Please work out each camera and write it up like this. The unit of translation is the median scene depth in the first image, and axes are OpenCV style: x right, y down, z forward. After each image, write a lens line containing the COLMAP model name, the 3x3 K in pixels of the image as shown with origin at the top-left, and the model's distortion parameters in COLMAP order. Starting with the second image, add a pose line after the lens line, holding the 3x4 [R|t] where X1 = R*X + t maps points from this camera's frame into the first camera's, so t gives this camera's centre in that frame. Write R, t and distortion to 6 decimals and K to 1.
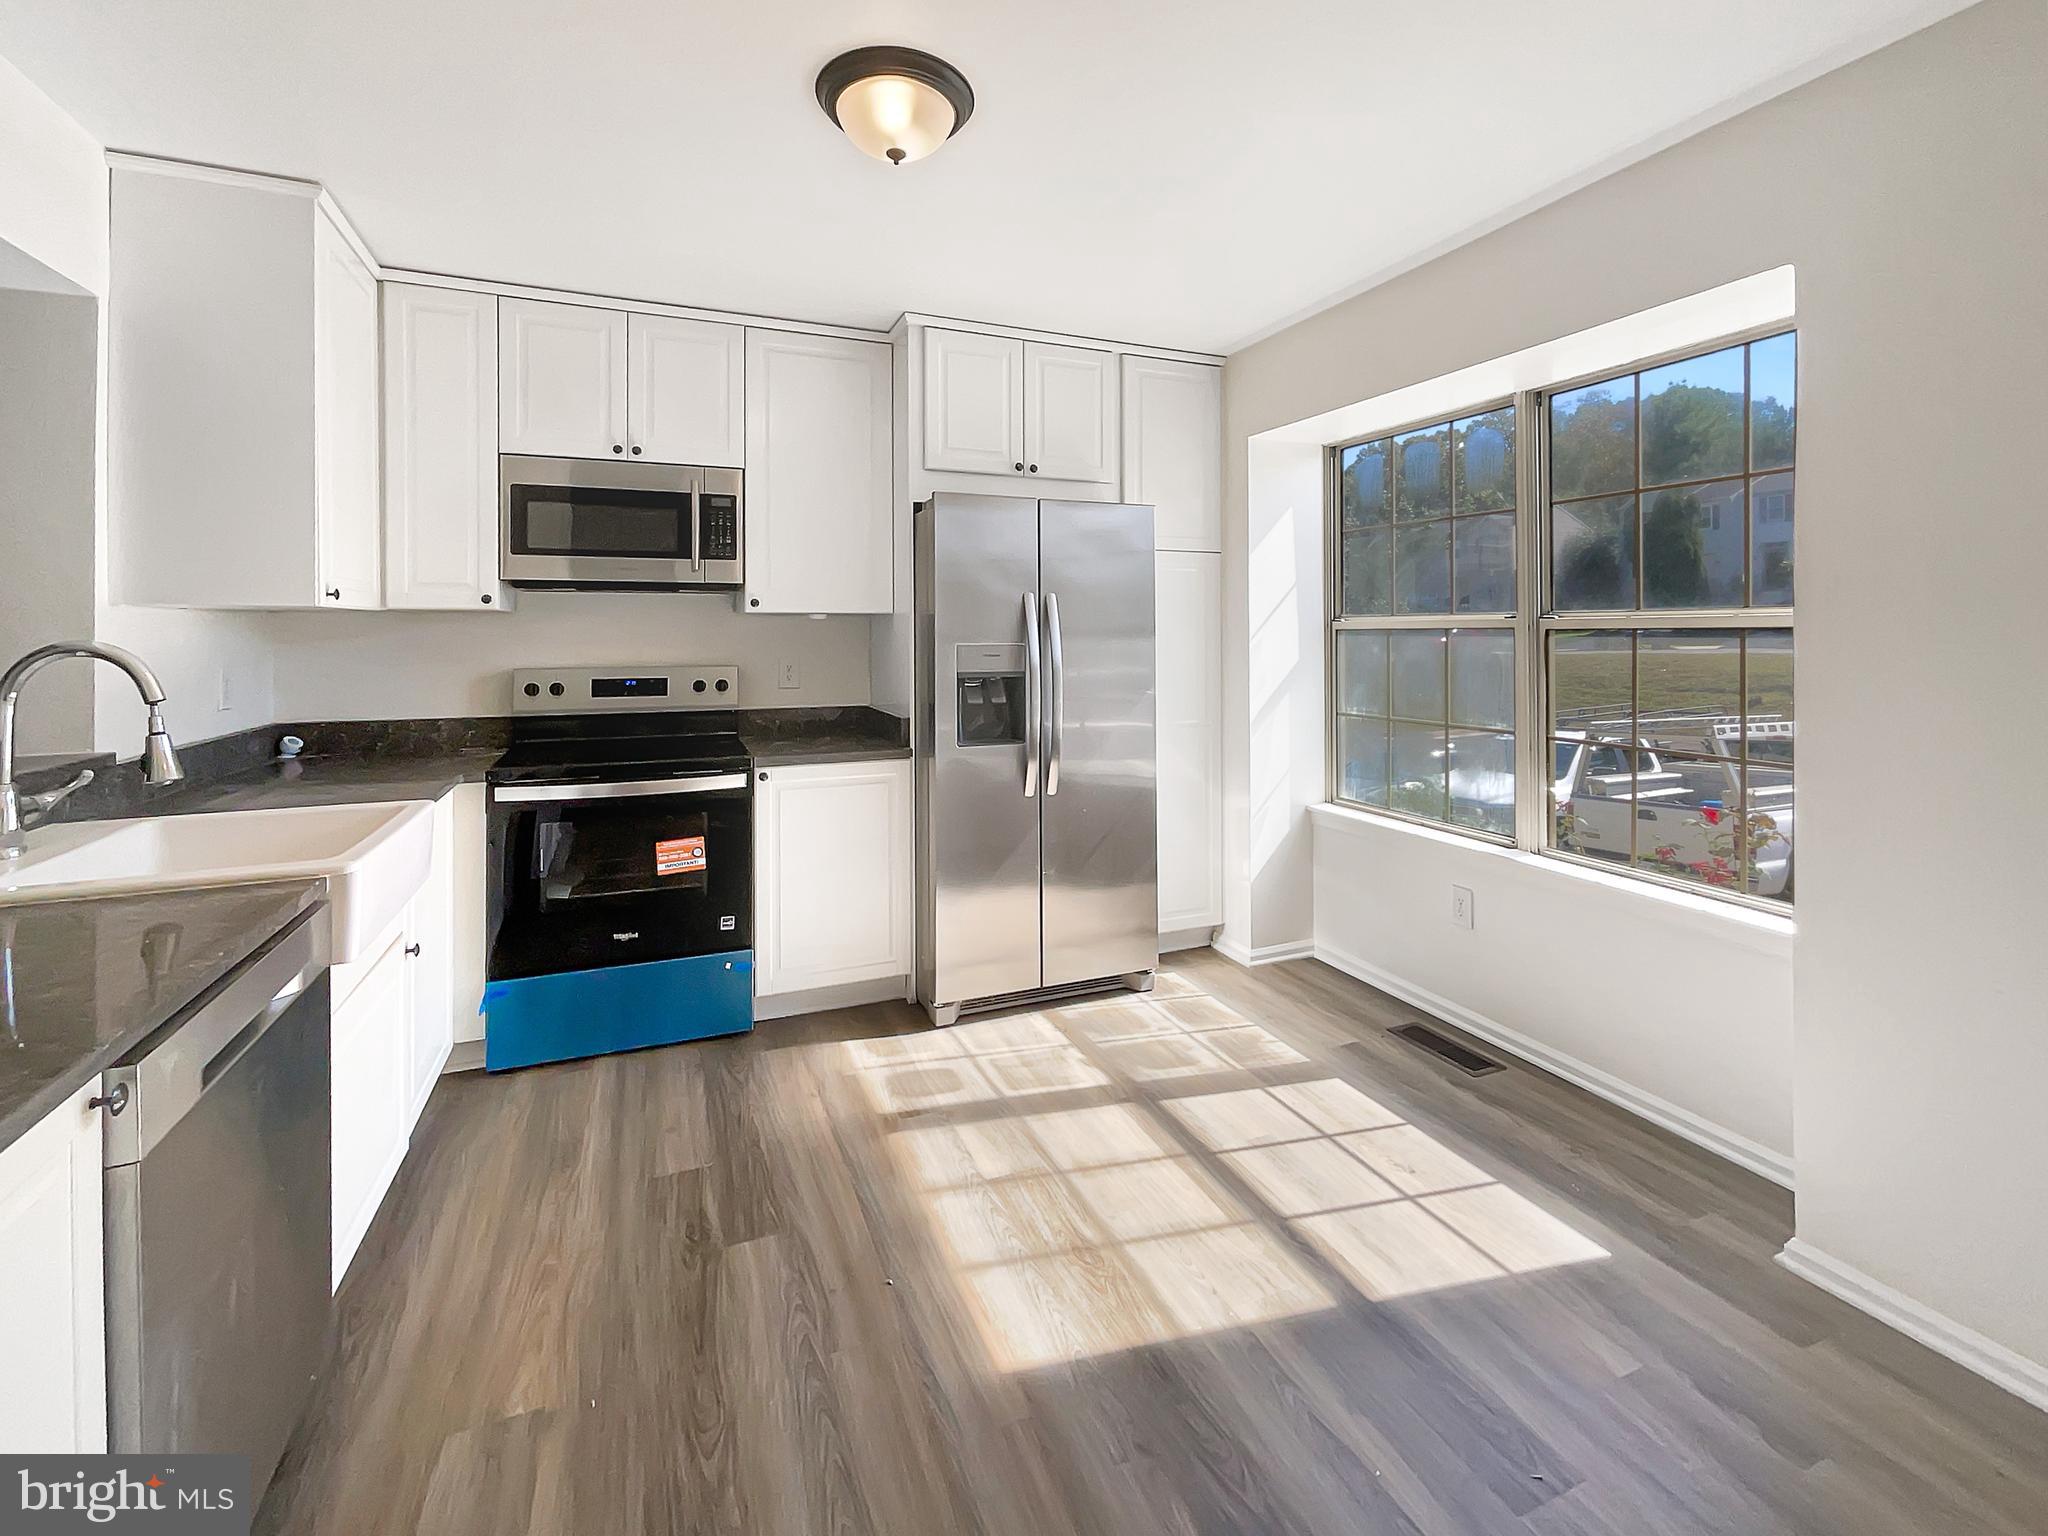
lens RADIAL K [[838.4, 0, 1046.3], [0, 838.4, 742.4], [0, 0, 1]] dist [0.009961, 0.000101]
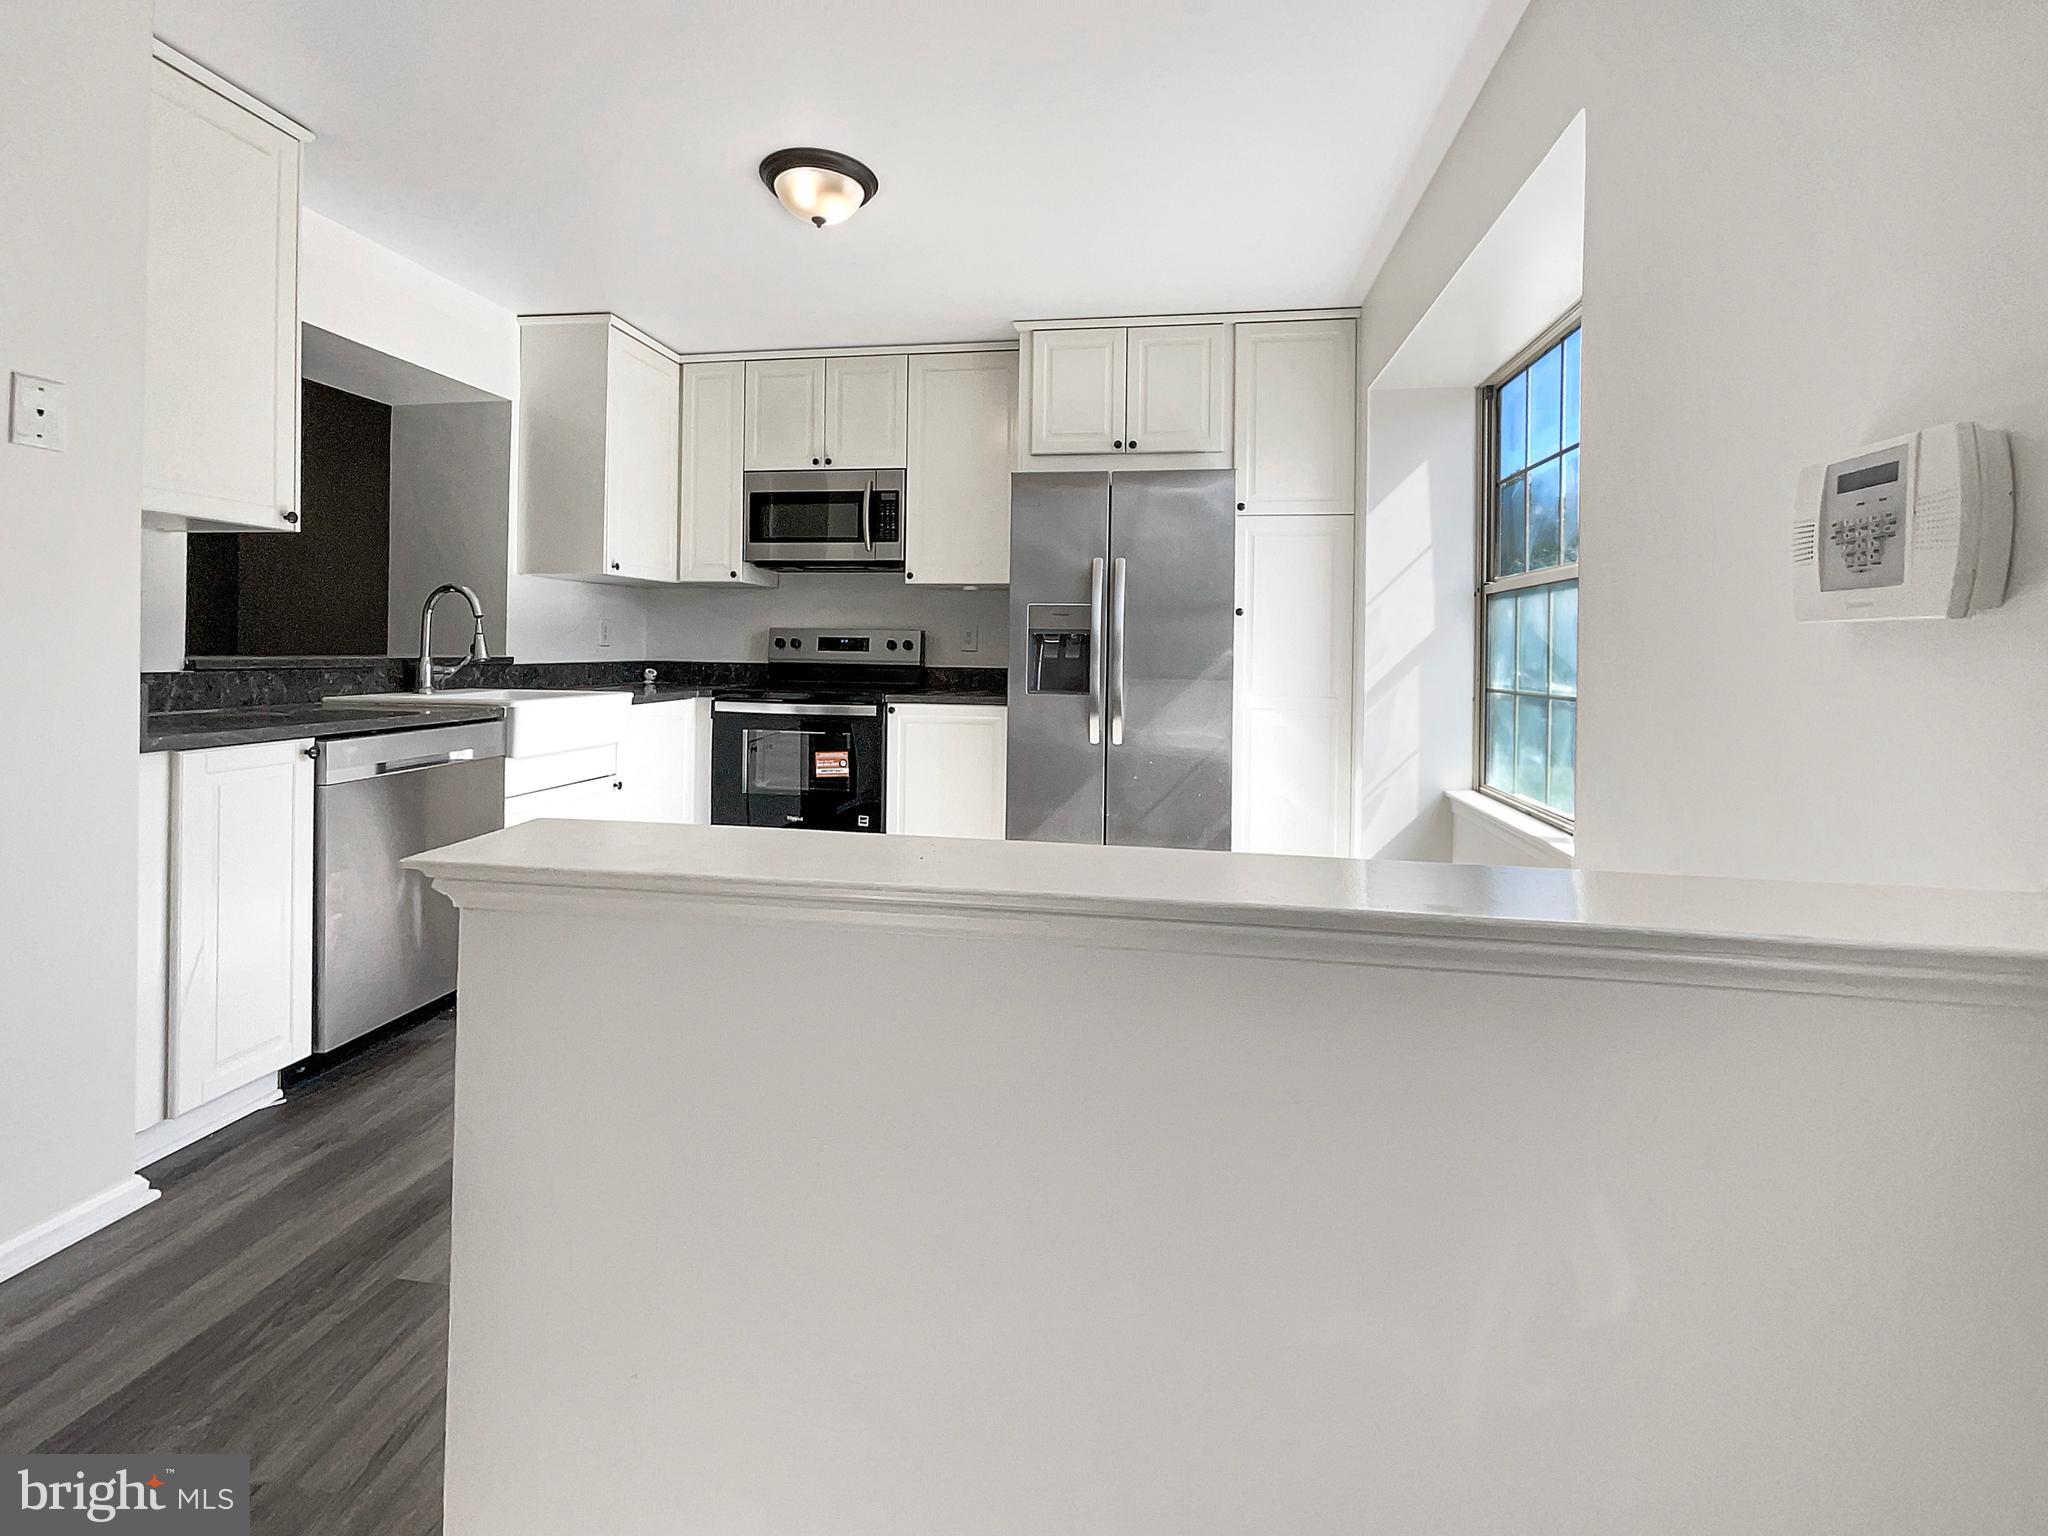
lens RADIAL K [[830.0, 0, 1024.0], [0, 830.0, 768.0], [0, 0, 1]] dist [-0.000472, -0.000456]
pose [[0.874437, 0.083784, -0.477849, 0.437207], [-0.072371, 0.996481, 0.042285, 0.058844], [0.479710, -0.002393, 0.877424, -0.013046]]
